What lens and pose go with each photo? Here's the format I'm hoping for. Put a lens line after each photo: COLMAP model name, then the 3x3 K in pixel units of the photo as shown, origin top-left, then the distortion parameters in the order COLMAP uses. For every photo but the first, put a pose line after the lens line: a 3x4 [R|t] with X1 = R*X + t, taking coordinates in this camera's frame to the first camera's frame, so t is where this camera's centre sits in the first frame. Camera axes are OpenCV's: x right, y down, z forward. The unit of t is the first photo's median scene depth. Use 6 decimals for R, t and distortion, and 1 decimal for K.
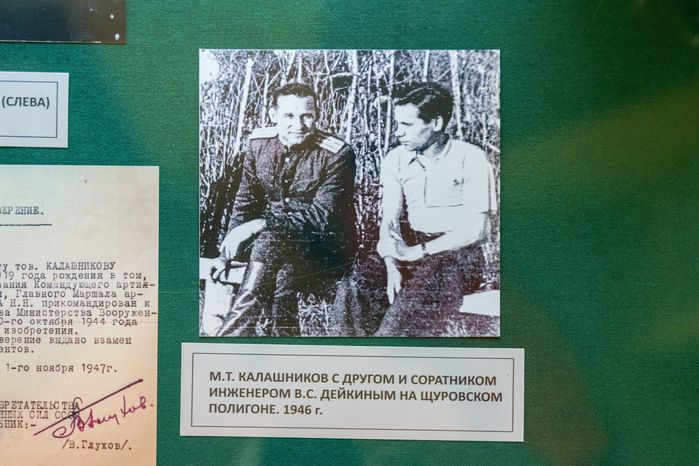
lens RADIAL K [[1205.1, 0, 349.1], [0, 1205.1, 231.7], [0, 0, 1]] dist [0.063351, 0.000000]
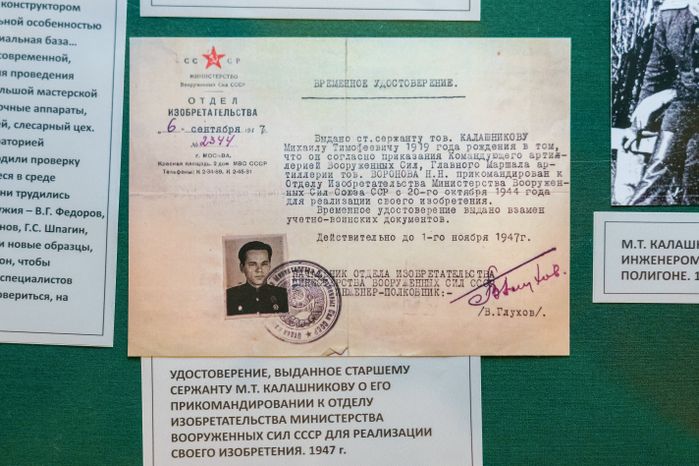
lens RADIAL K [[1205.1, 0, 349.9], [0, 1205.1, 234.3], [0, 0, 1]] dist [0.063351, 0.000000]
pose [[0.999386, -0.008920, 0.033881, -0.379013], [0.008269, 0.999780, 0.019294, 0.089671], [-0.034046, -0.019002, 0.999240, -0.012832]]
